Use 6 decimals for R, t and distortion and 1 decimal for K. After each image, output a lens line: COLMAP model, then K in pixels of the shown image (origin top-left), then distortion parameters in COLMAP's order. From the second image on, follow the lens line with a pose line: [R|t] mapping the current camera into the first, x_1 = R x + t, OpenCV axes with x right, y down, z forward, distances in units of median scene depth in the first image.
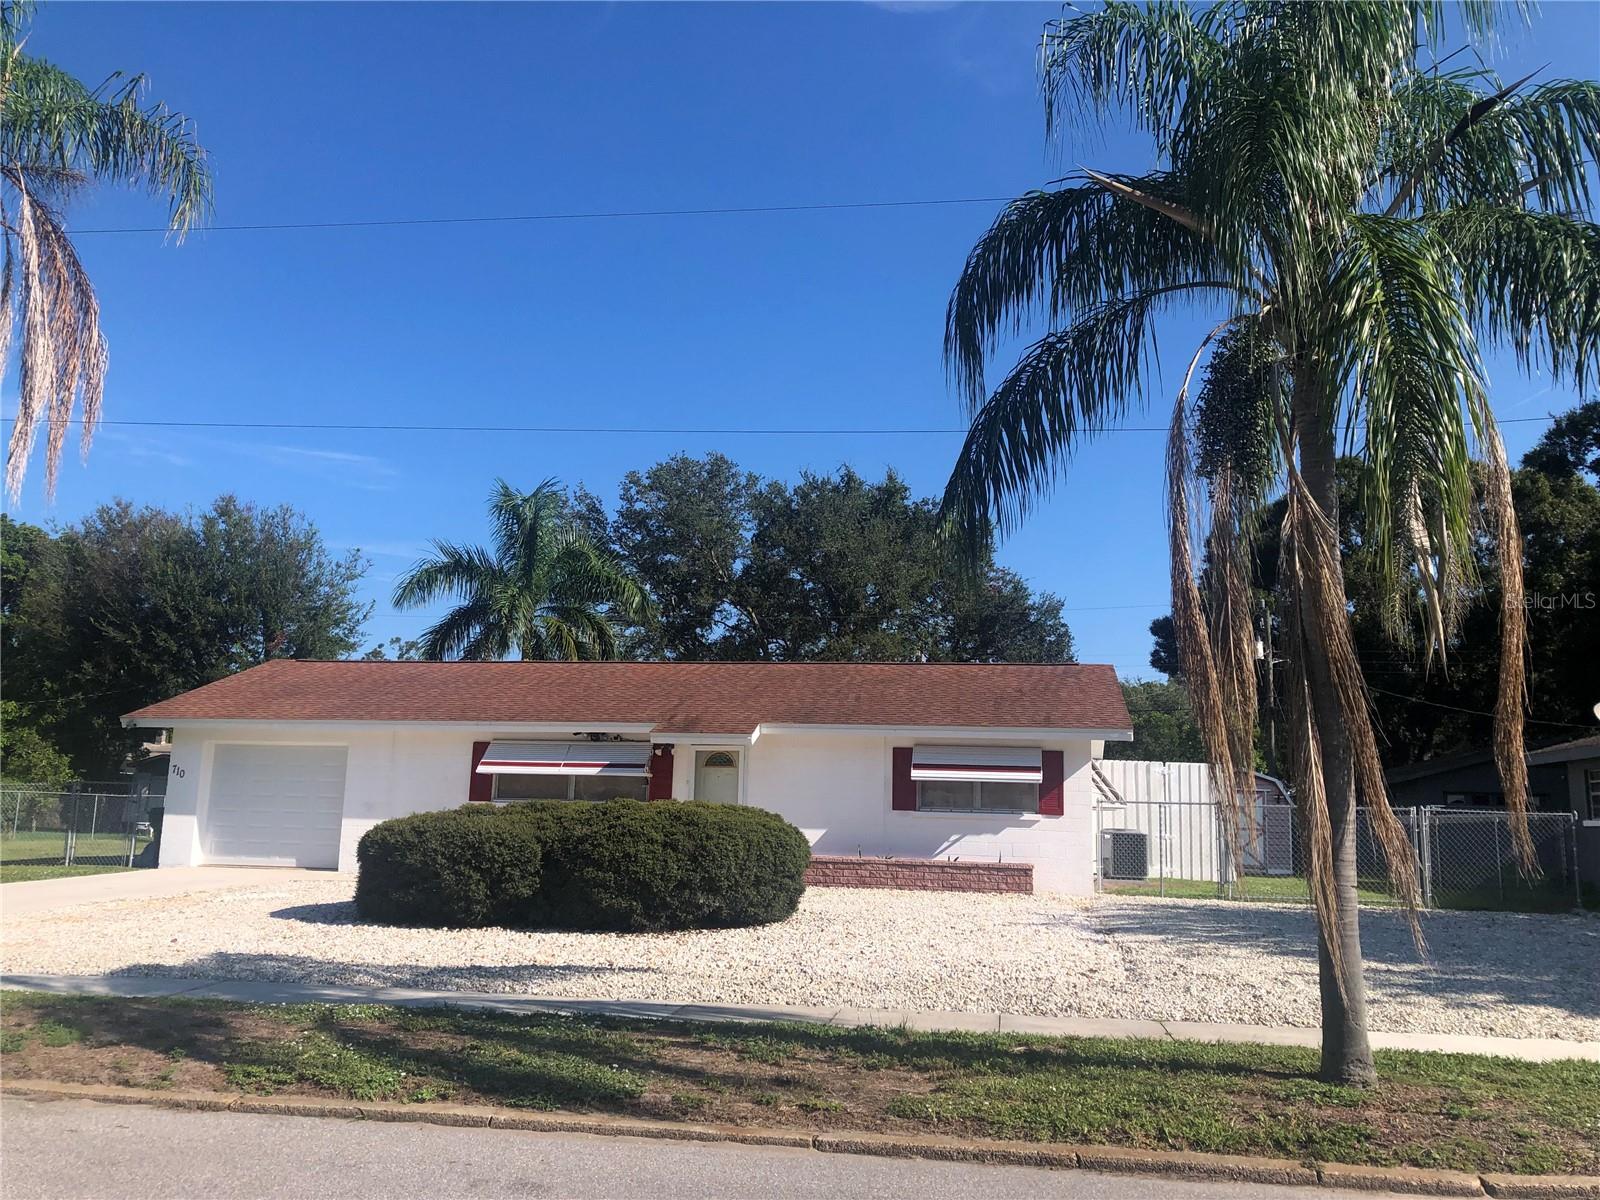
lens RADIAL K [[1305.8, 0, 795.1], [0, 1305.8, 593.2], [0, 0, 1]] dist [0.044167, -0.047625]
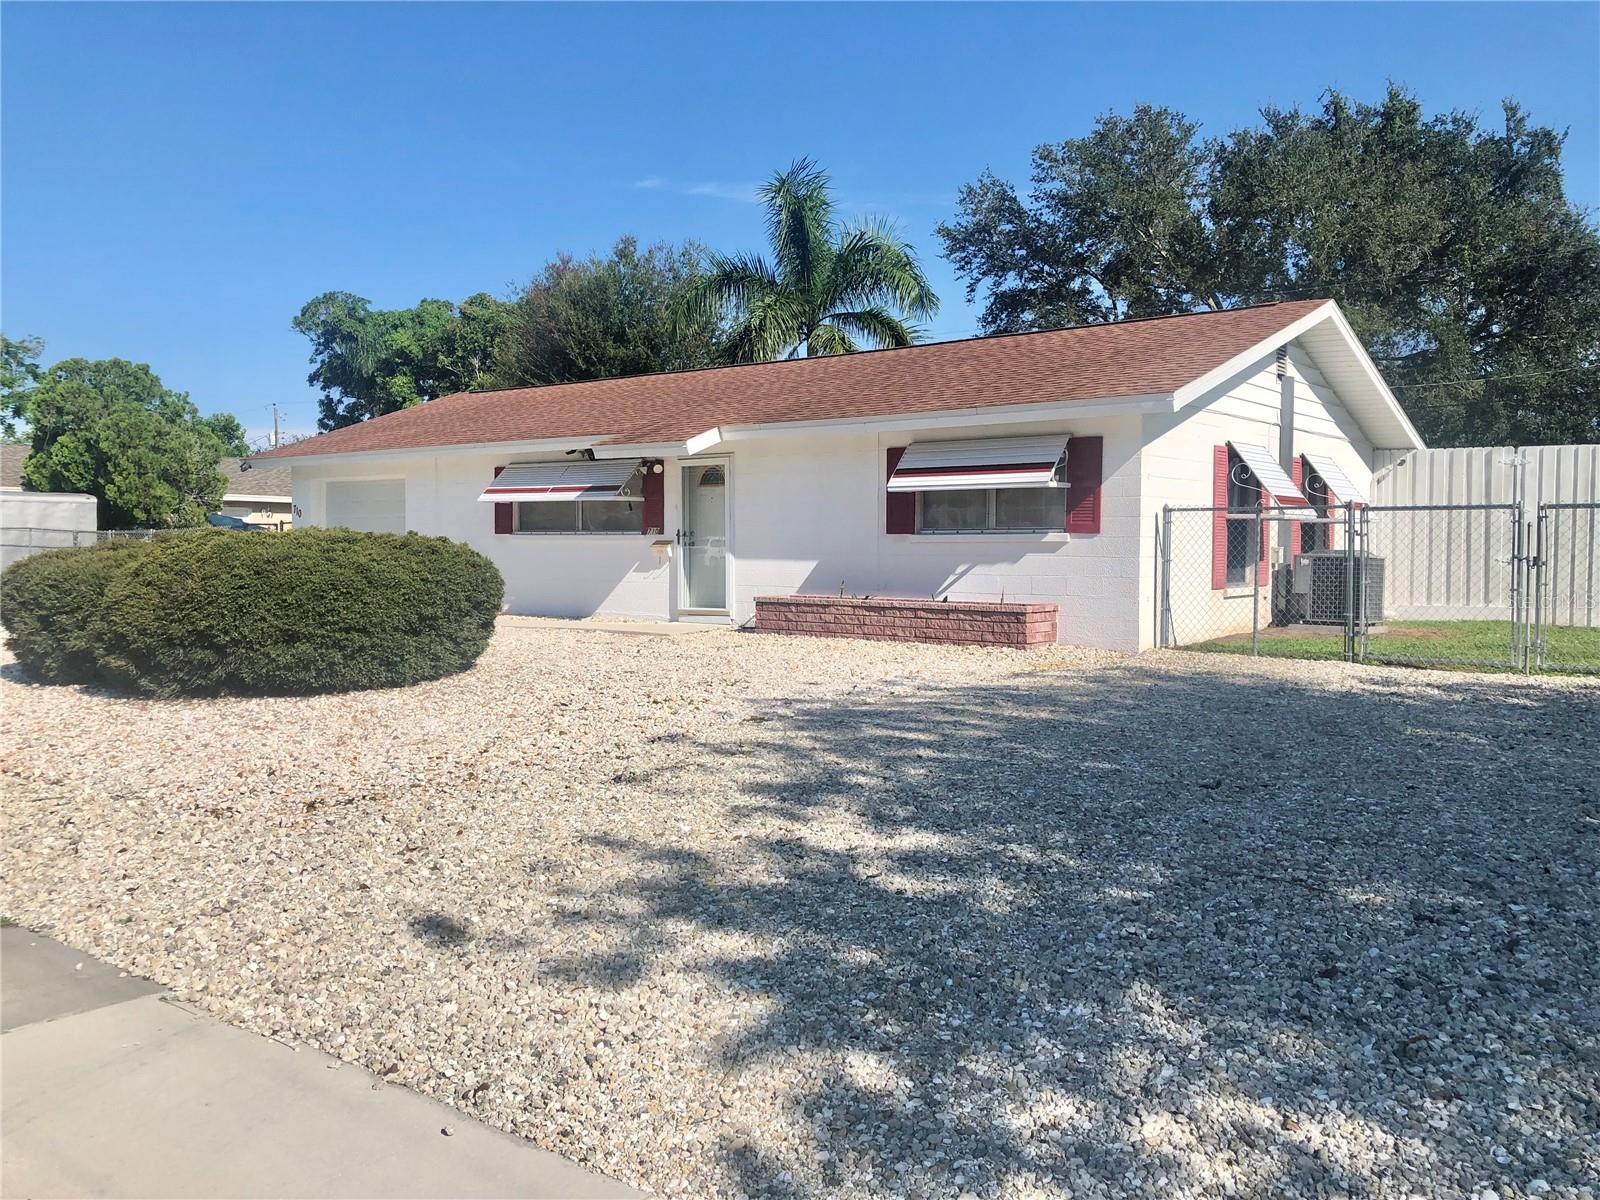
lens RADIAL K [[1305.8, 0, 802.5], [0, 1305.8, 608.5], [0, 0, 1]] dist [0.044167, -0.047625]
pose [[0.878738, 0.001798, -0.477301, 0.380129], [0.100185, 0.977022, 0.188127, 0.065126], [0.466672, -0.213132, 0.858366, 0.343775]]
